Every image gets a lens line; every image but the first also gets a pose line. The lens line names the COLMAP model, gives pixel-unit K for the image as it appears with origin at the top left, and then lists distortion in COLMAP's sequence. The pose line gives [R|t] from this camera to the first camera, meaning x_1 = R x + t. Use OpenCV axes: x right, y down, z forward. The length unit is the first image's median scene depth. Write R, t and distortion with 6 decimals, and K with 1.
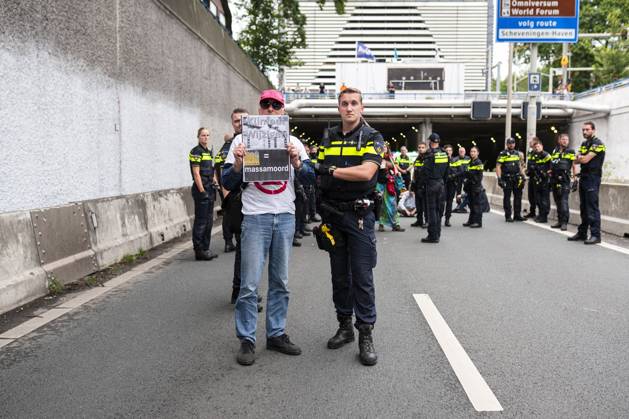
lens RADIAL K [[631.7, 0, 317.0], [0, 631.7, 196.8], [0, 0, 1]] dist [-0.011008, -0.022995]
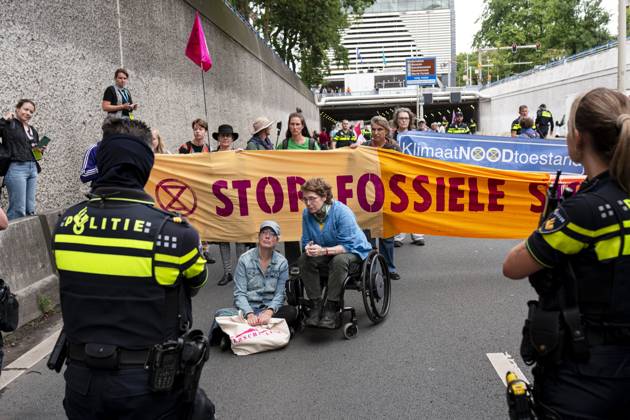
lens RADIAL K [[650.0, 0, 315.0], [0, 650.0, 210.0], [0, 0, 1]] dist [-0.005952, -0.032293]
pose [[0.998884, -0.044070, -0.016977, -0.037406], [0.045113, 0.996737, 0.066932, 0.037462], [0.013972, -0.067623, 0.997613, -0.814345]]
